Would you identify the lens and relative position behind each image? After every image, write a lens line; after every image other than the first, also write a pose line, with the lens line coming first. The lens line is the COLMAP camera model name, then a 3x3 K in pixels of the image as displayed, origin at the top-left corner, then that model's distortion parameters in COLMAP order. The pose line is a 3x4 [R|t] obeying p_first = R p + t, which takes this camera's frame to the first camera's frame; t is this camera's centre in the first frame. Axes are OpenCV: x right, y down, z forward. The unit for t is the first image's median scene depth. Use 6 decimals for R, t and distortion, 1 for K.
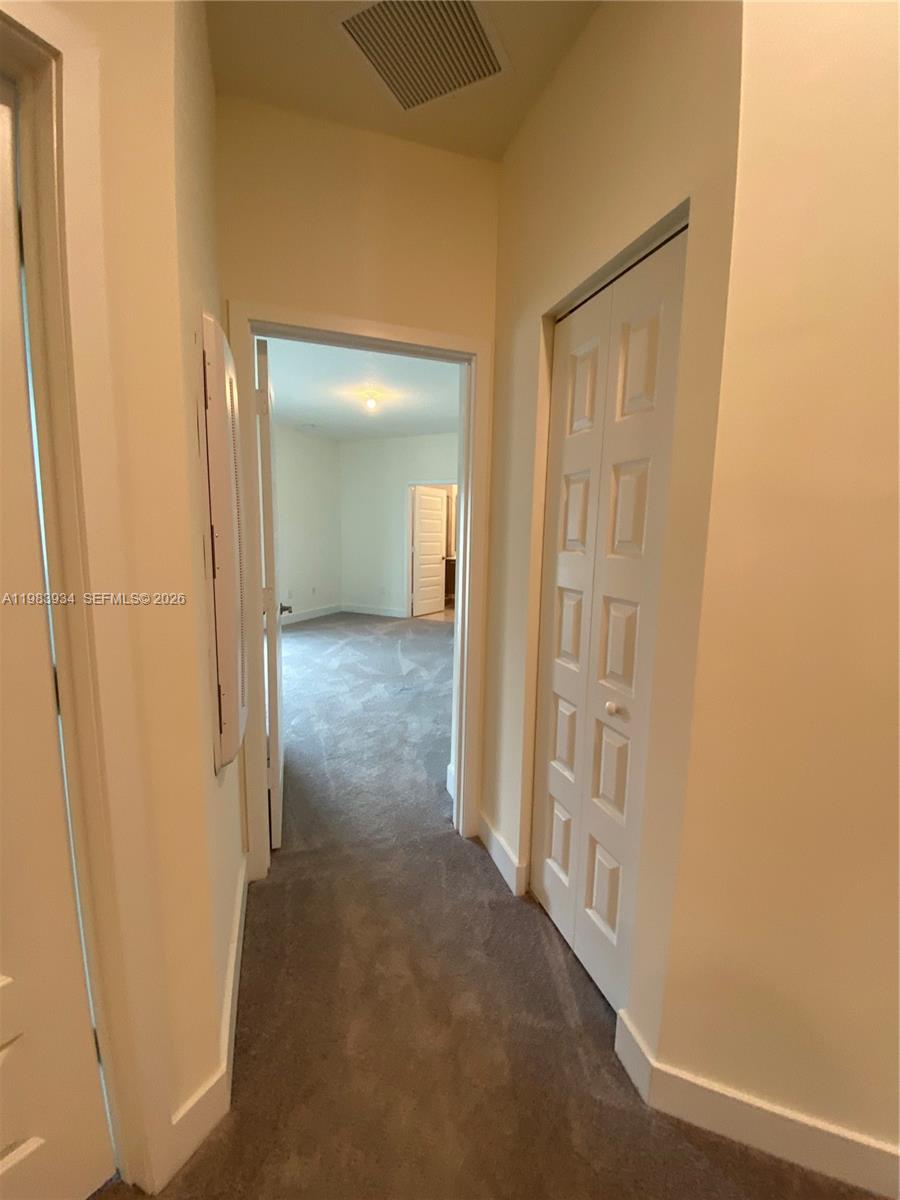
lens RADIAL K [[492.0, 0, 451.5], [0, 492.0, 597.0], [0, 0, 1]] dist [-0.001306, -0.000158]
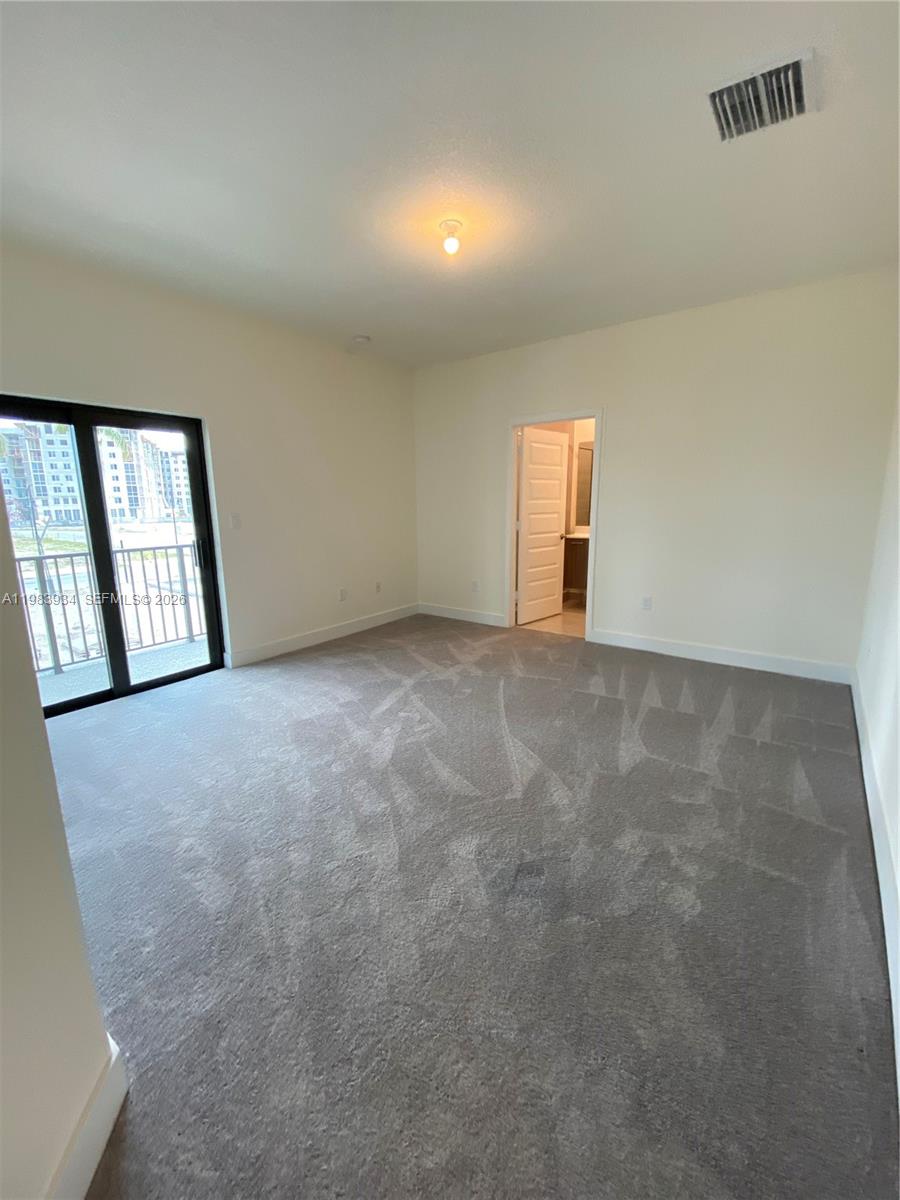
lens RADIAL K [[492.0, 0, 450.8], [0, 492.0, 602.4], [0, 0, 1]] dist [-0.001306, -0.000158]
pose [[0.982879, 0.009320, -0.184015, -0.056788], [0.003604, 0.997556, 0.069772, -0.050416], [0.184216, -0.069240, 0.980444, 0.406947]]
